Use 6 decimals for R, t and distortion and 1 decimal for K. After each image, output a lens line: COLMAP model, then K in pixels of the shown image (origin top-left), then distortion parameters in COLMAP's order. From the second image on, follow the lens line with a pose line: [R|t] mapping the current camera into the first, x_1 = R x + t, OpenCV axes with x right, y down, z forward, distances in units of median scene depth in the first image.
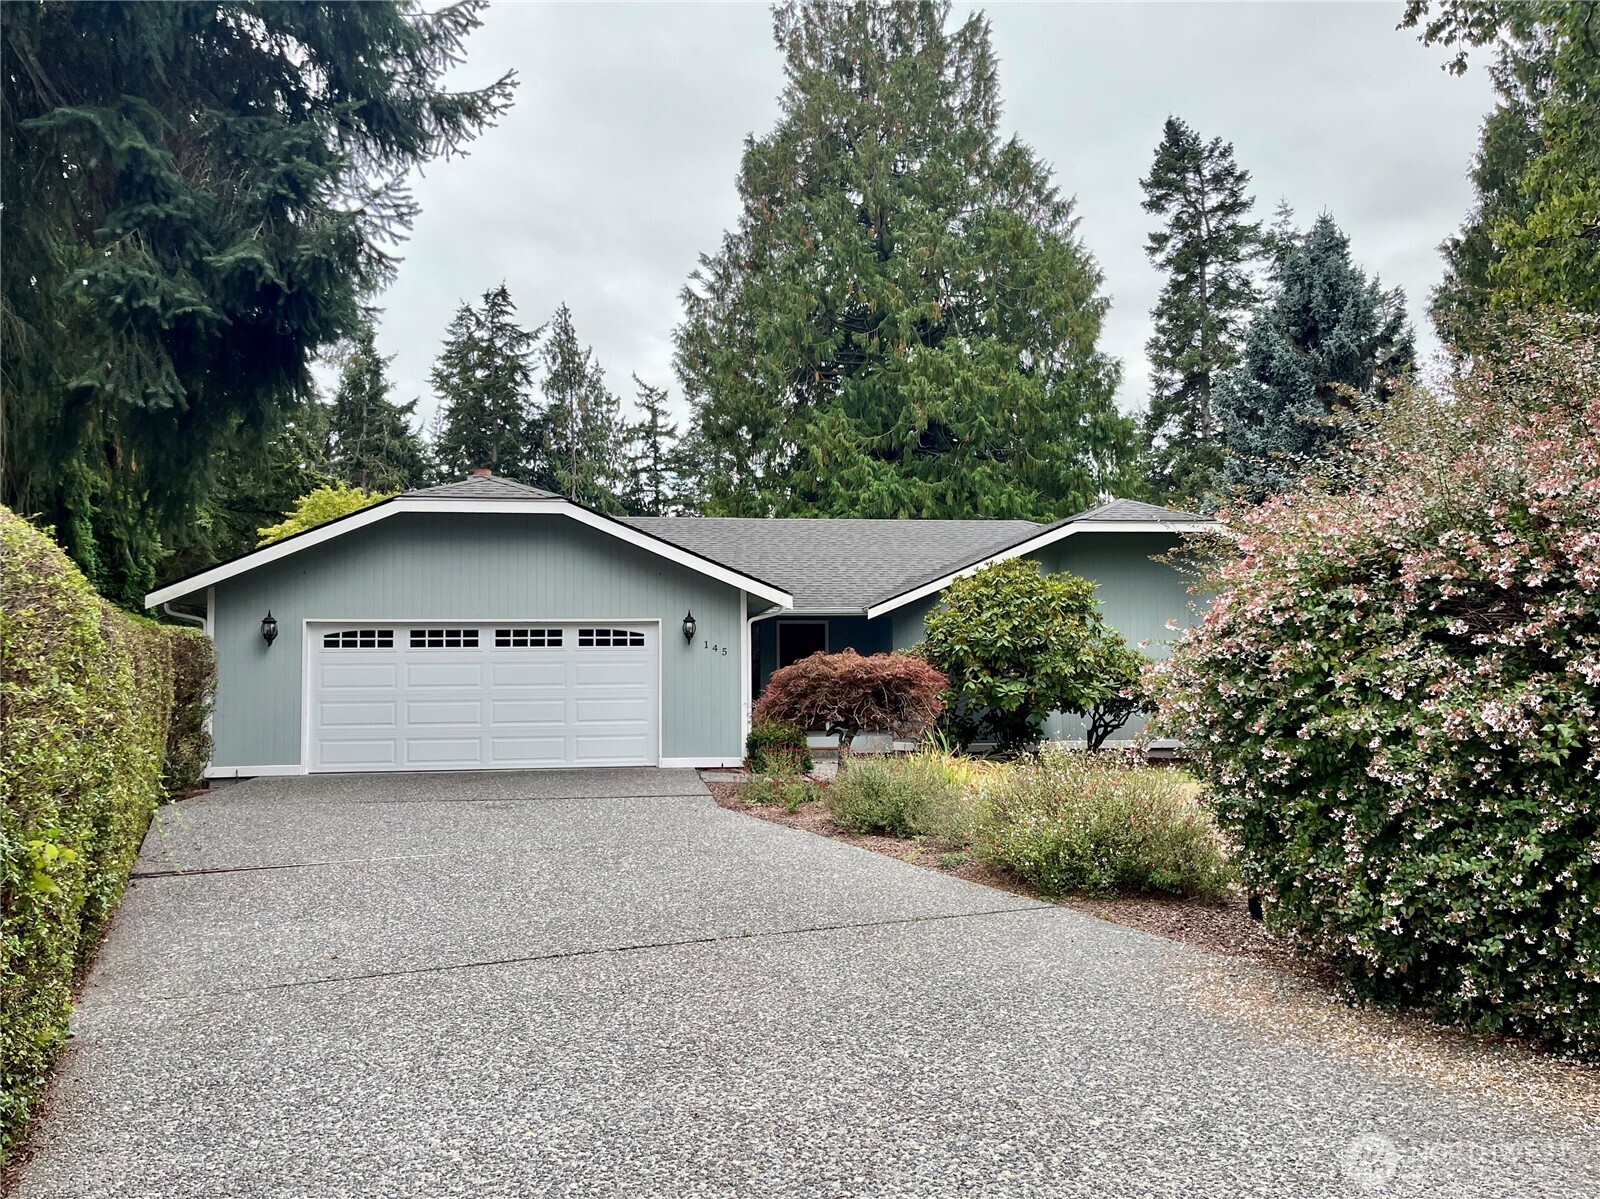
lens RADIAL K [[1201.8, 0, 800.6], [0, 1201.8, 599.5], [0, 0, 1]] dist [0.047830, -0.053399]
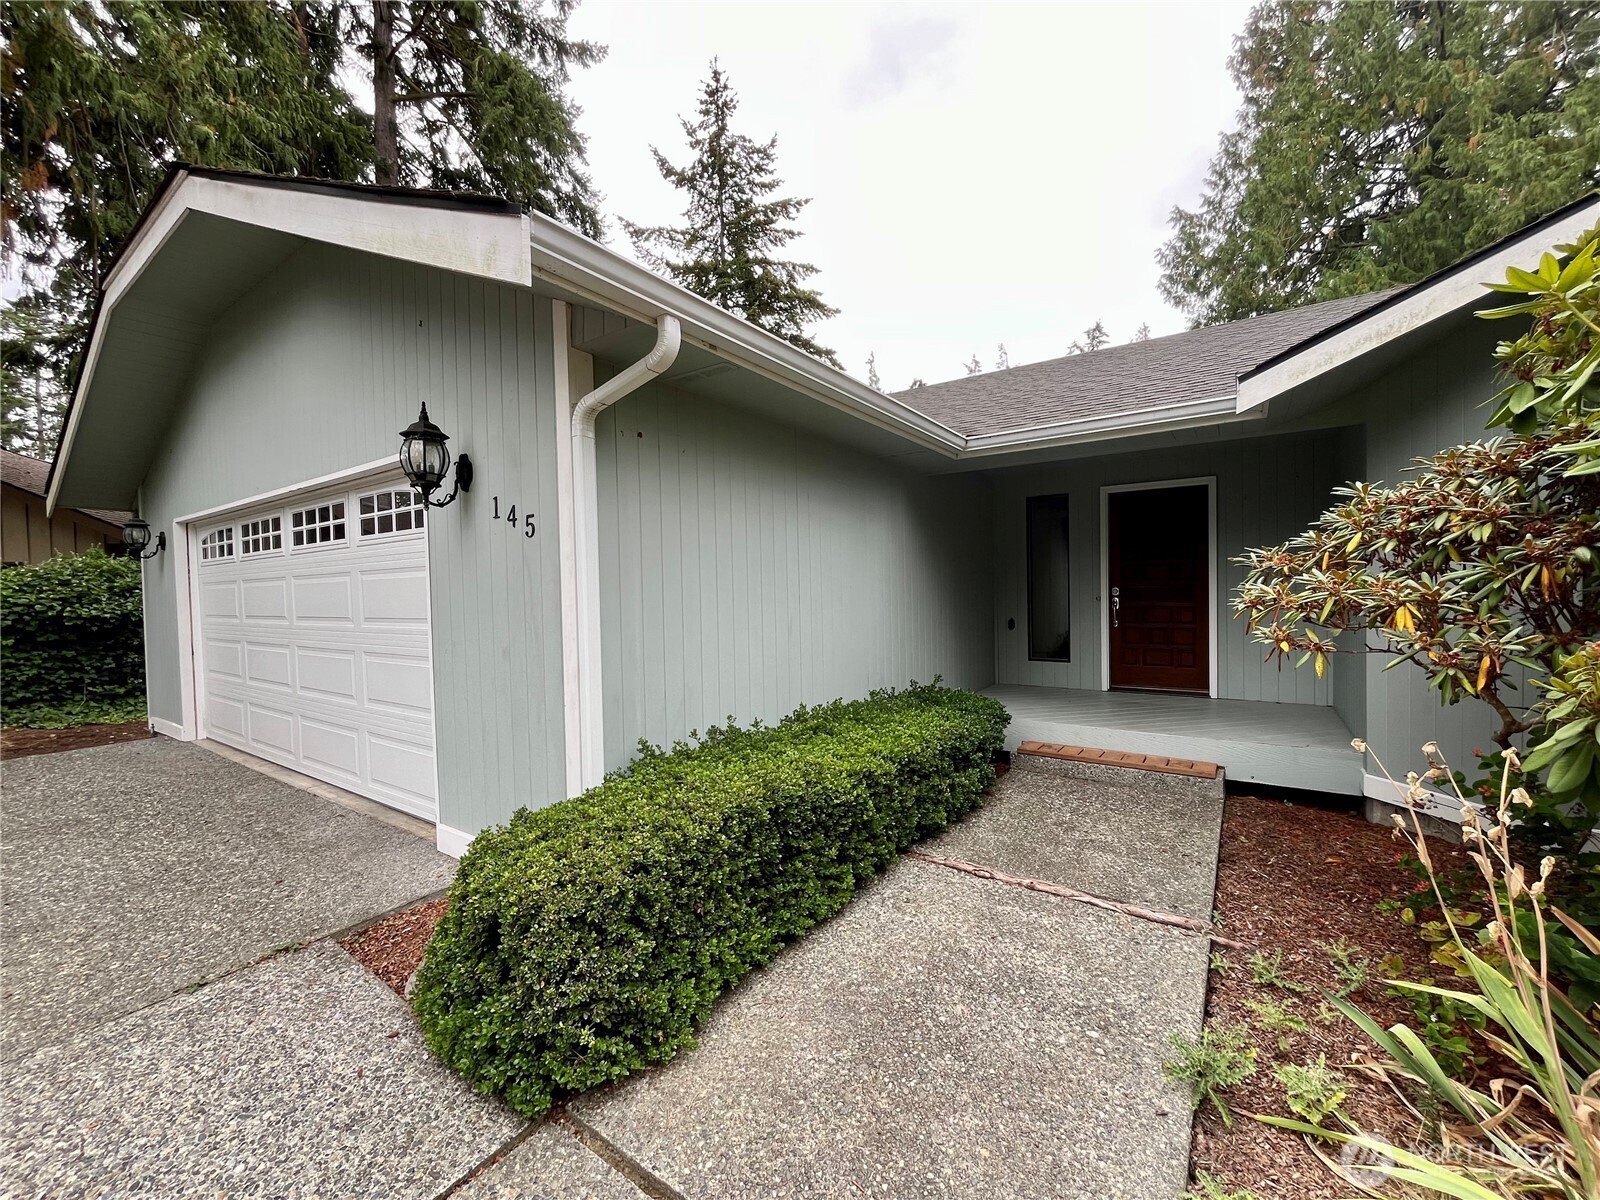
lens RADIAL K [[642.7, 0, 798.2], [0, 642.7, 600.5], [0, 0, 1]] dist [-0.002777, 0.000770]
pose [[0.744210, 0.012688, -0.667825, 0.035175], [0.048940, 0.996096, 0.073462, 0.019632], [0.666150, -0.087354, 0.740684, 0.345533]]
